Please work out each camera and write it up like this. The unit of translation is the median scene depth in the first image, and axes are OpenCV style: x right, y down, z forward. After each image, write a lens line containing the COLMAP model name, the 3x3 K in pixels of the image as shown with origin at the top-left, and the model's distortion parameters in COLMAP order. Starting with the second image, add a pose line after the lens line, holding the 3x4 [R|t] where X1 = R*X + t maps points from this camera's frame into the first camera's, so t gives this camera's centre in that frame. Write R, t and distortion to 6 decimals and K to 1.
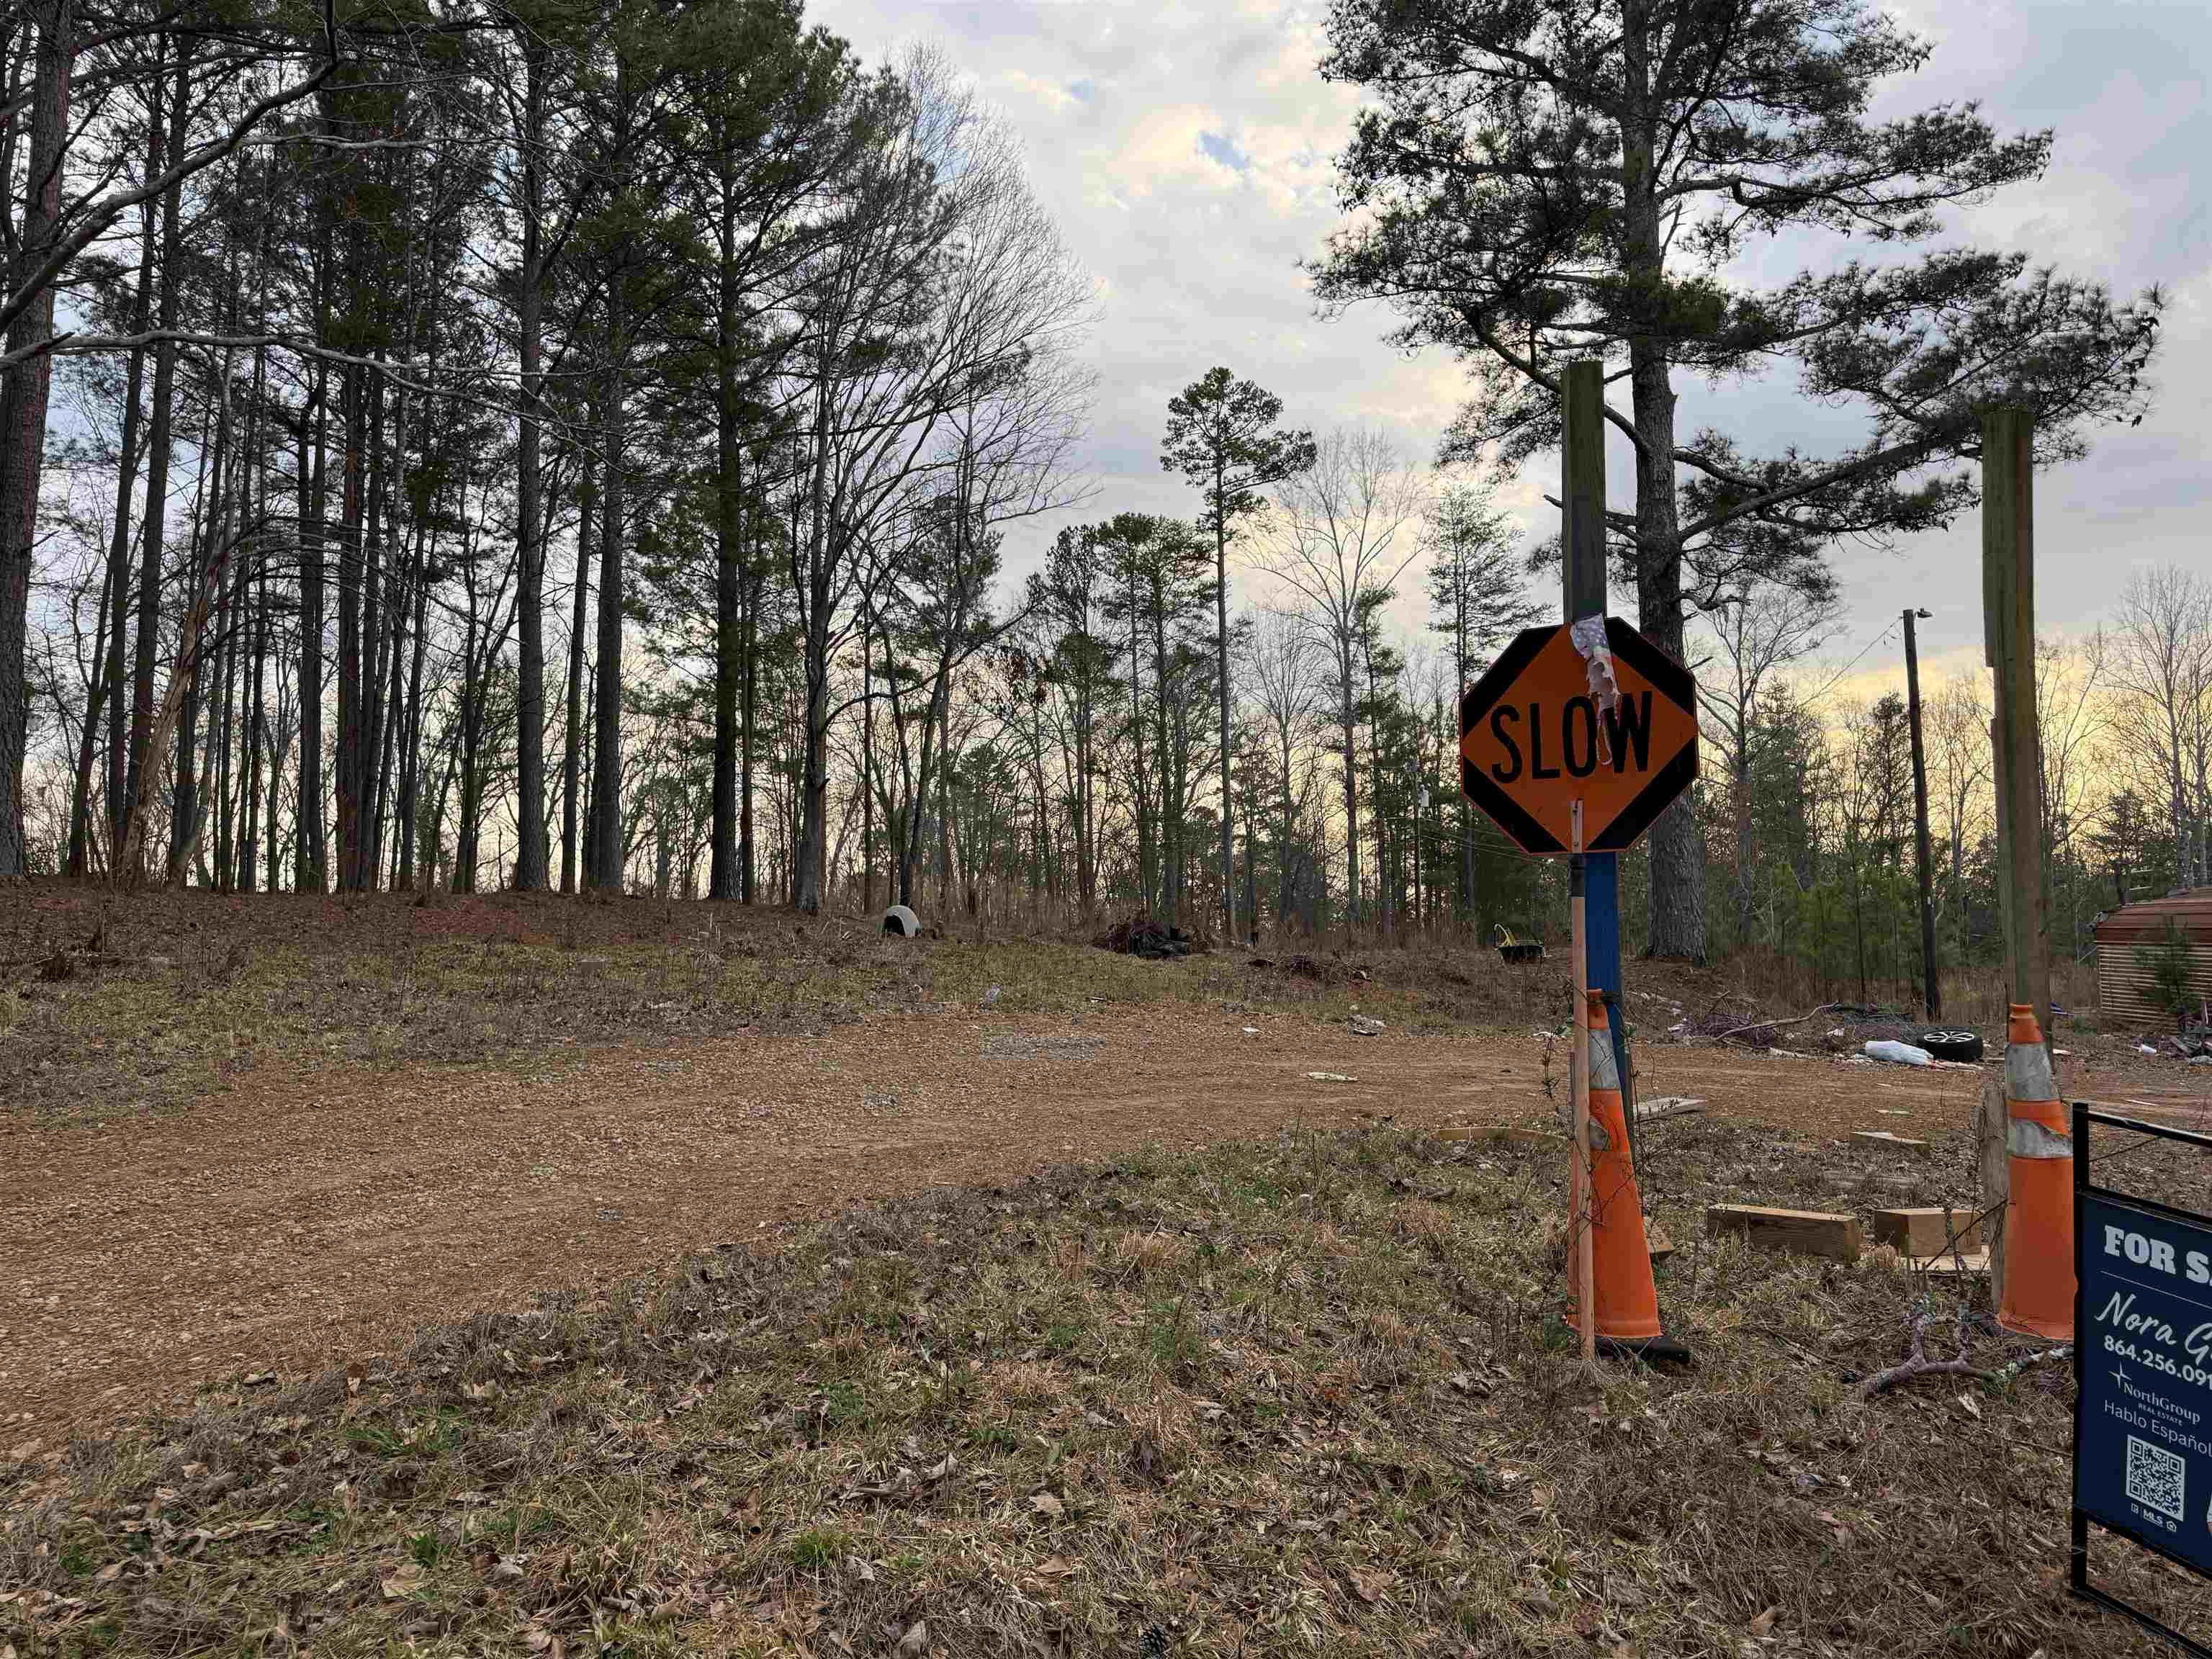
lens RADIAL K [[1545.9, 0, 1097.2], [0, 1545.9, 886.9], [0, 0, 1]] dist [0.048364, -0.060818]
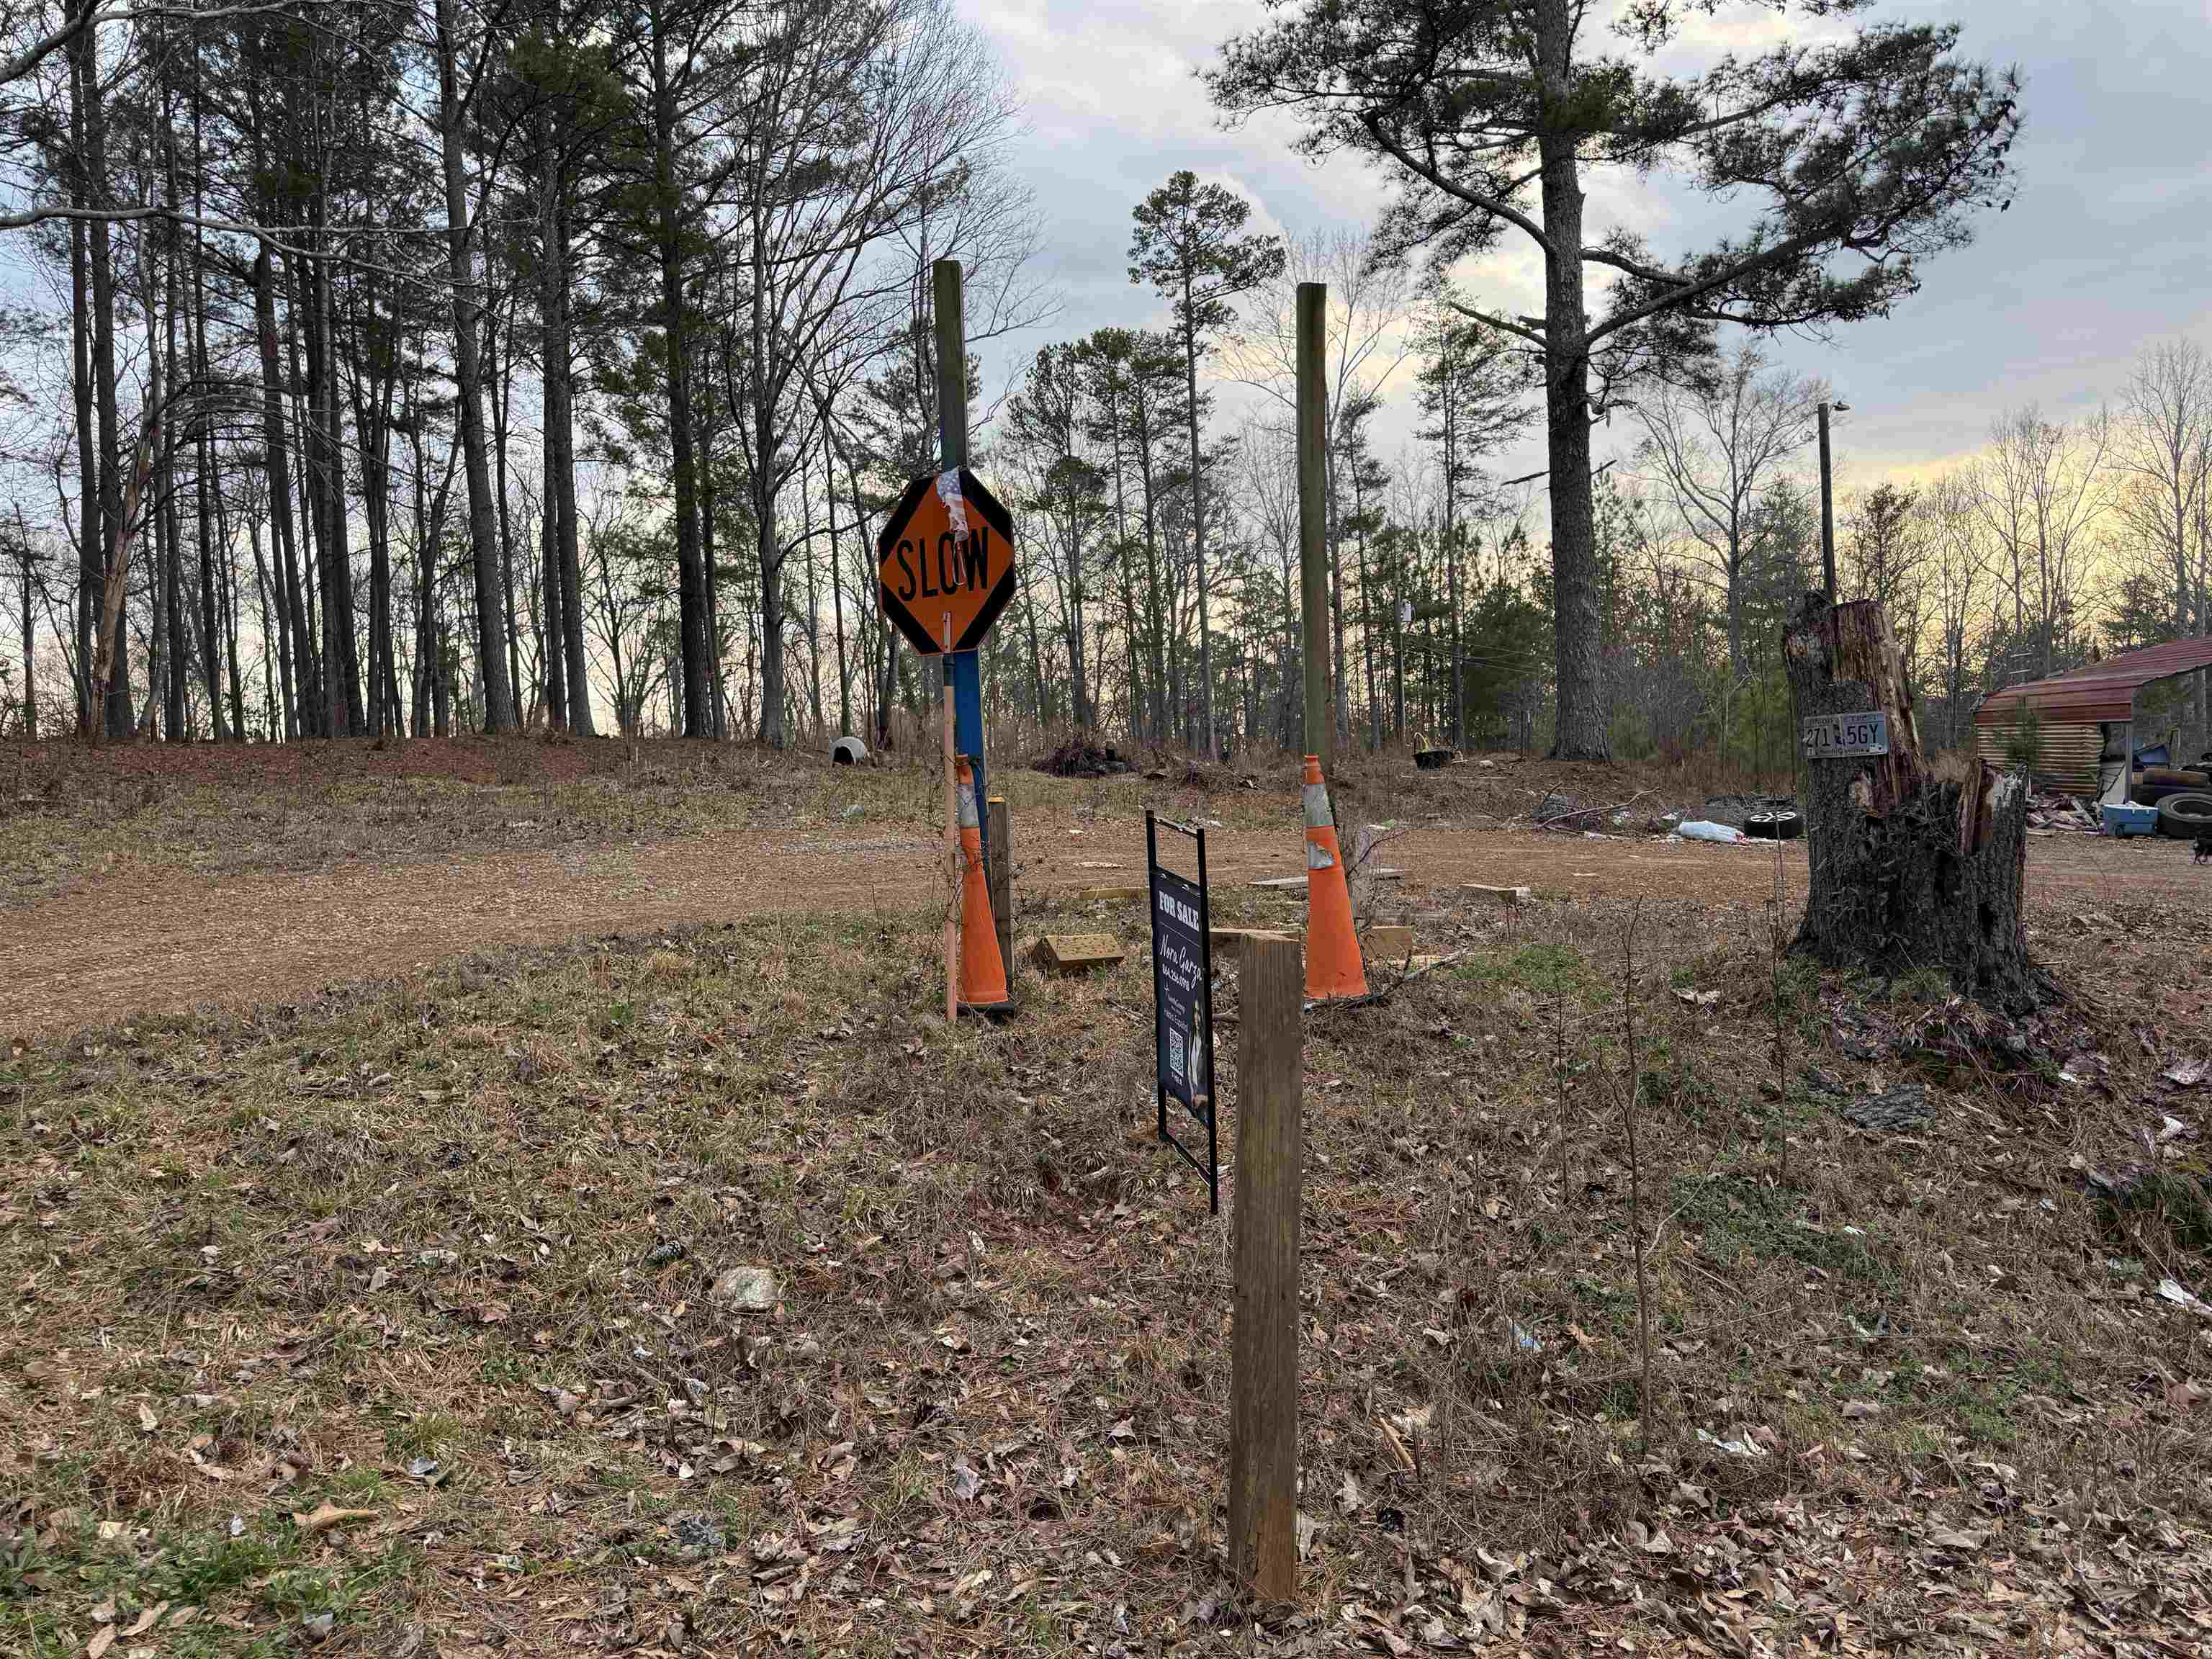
lens RADIAL K [[1545.9, 0, 1088.6], [0, 1545.9, 881.7], [0, 0, 1]] dist [0.048364, -0.060818]
pose [[0.999129, -0.035432, -0.022046, 0.036972], [0.037575, 0.993666, 0.105901, 0.003100], [0.018154, -0.106638, 0.994132, -0.027817]]
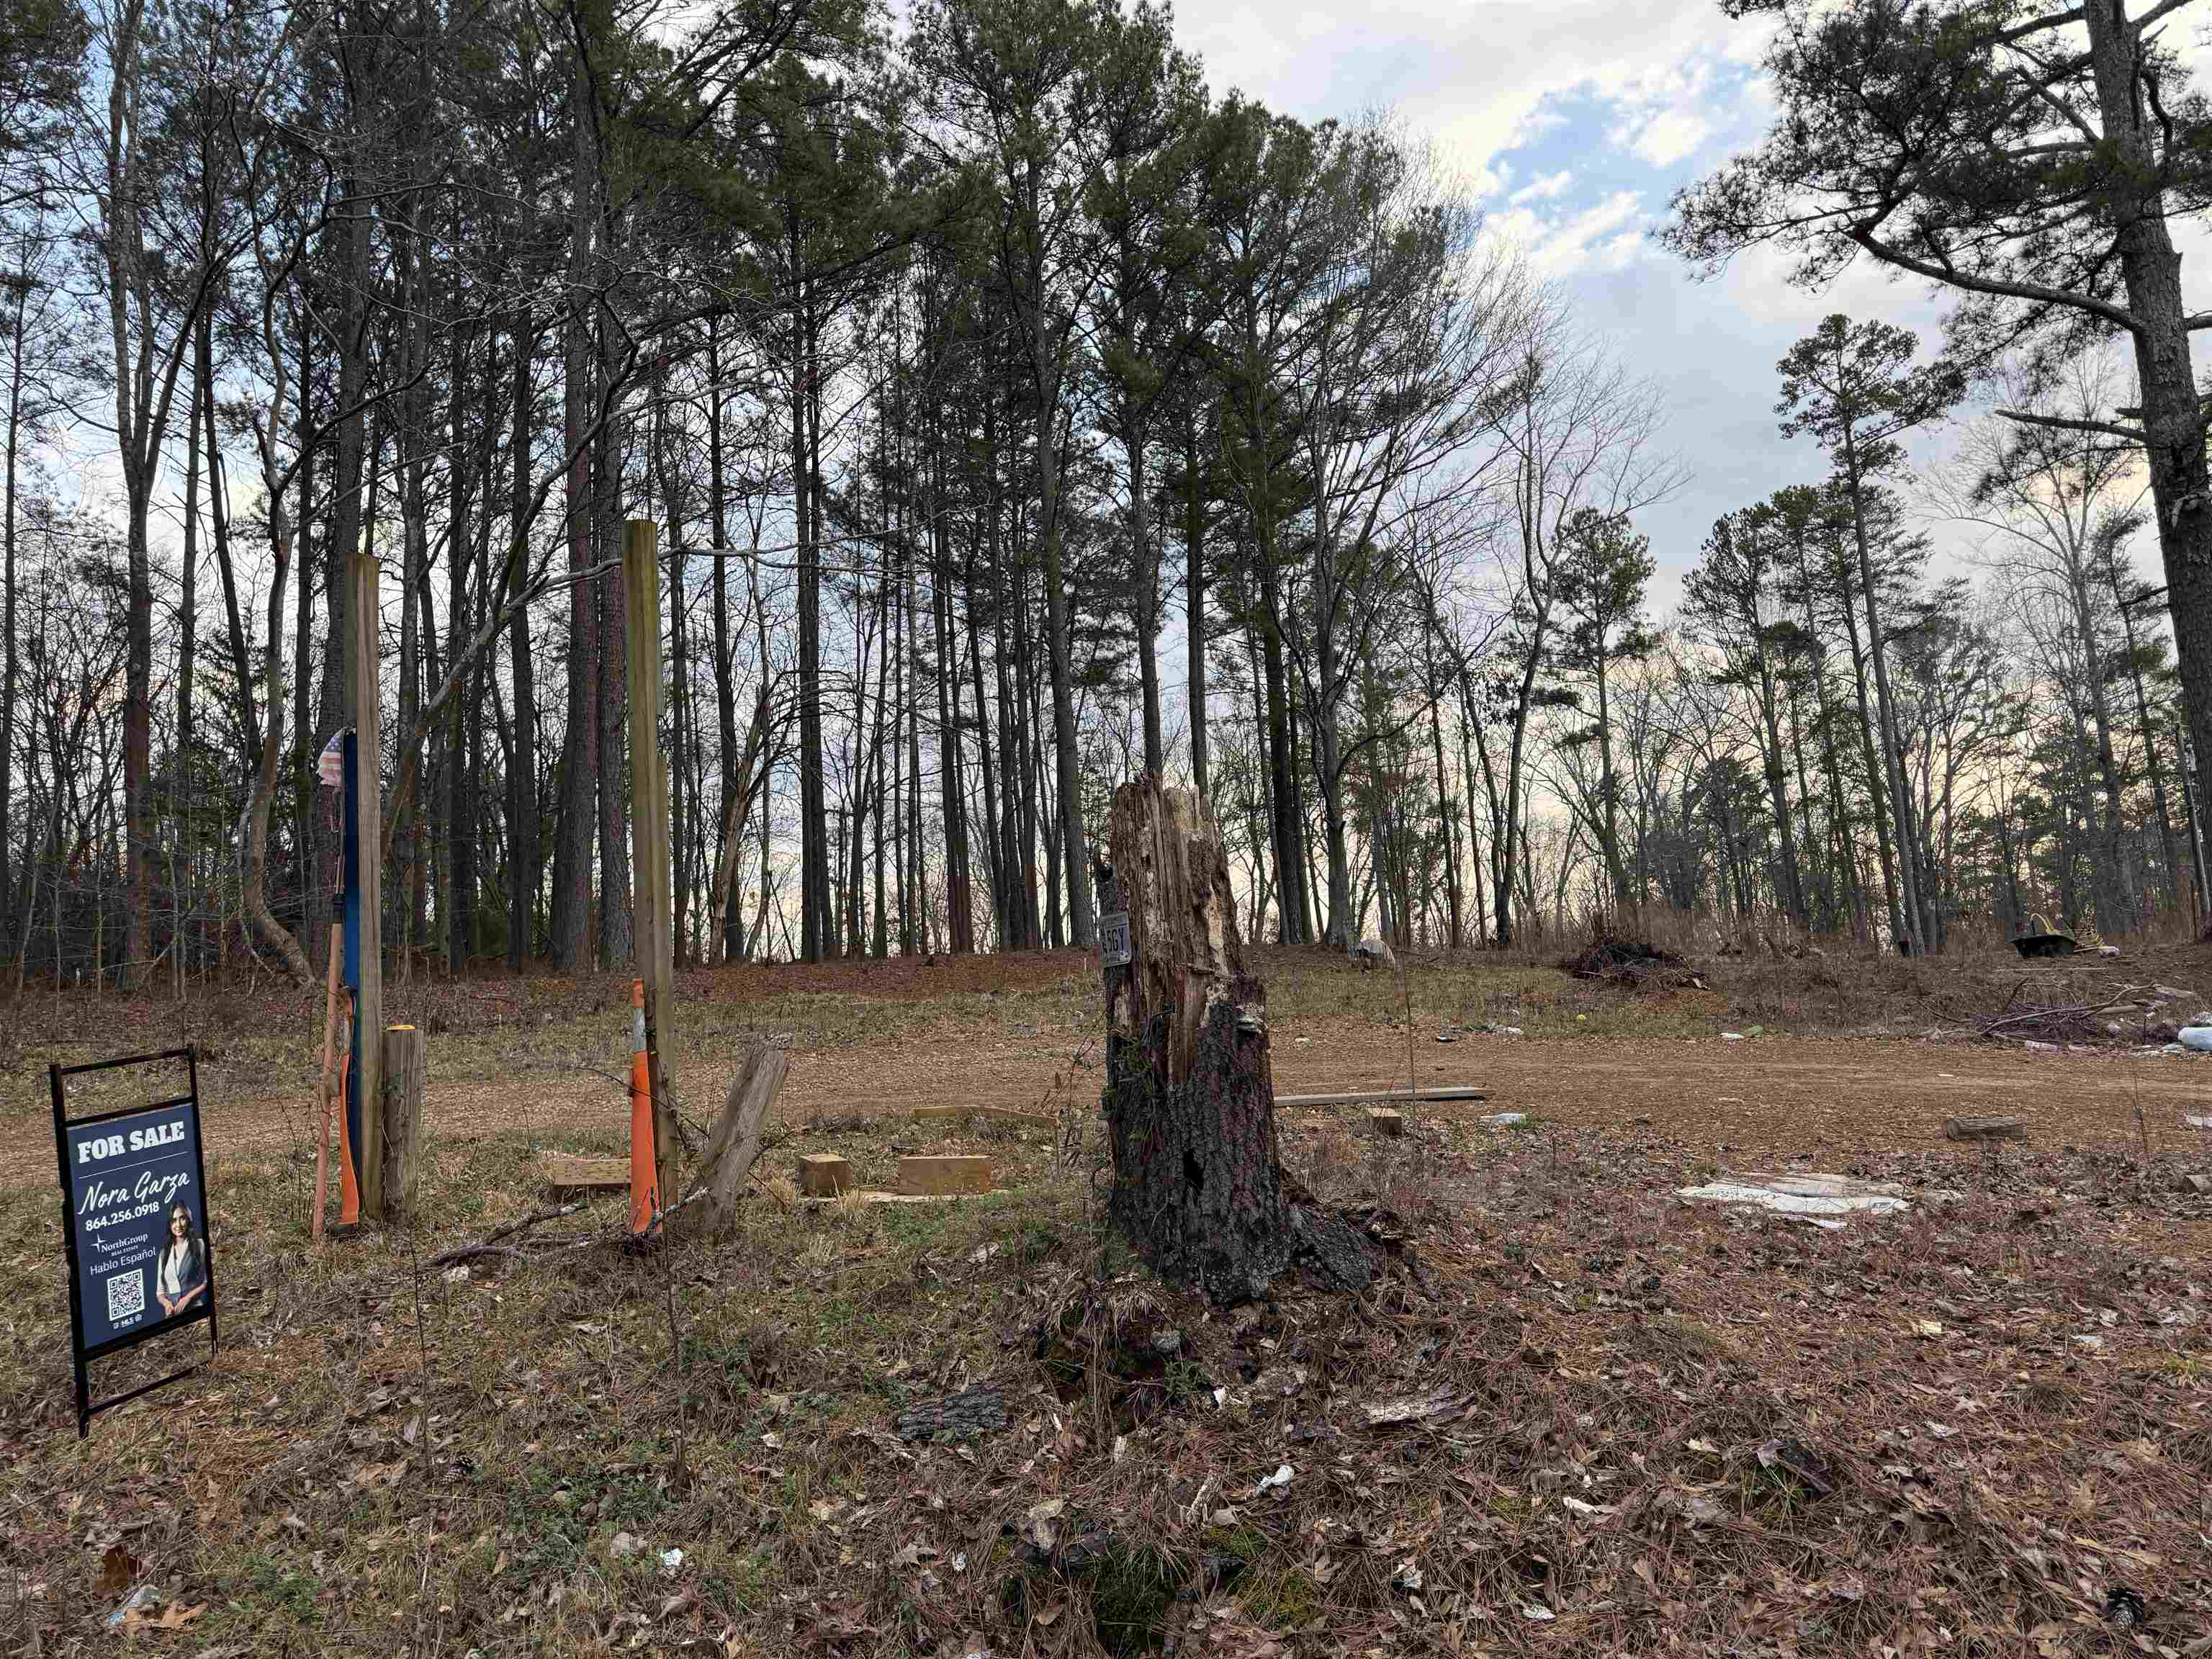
lens RADIAL K [[1545.9, 0, 1085.5], [0, 1545.9, 853.6], [0, 0, 1]] dist [0.048364, -0.060818]
pose [[0.879284, -0.098299, -0.466044, 0.131740], [0.075570, 0.994869, -0.067261, 0.006564], [0.470265, 0.023923, 0.882201, 0.007153]]
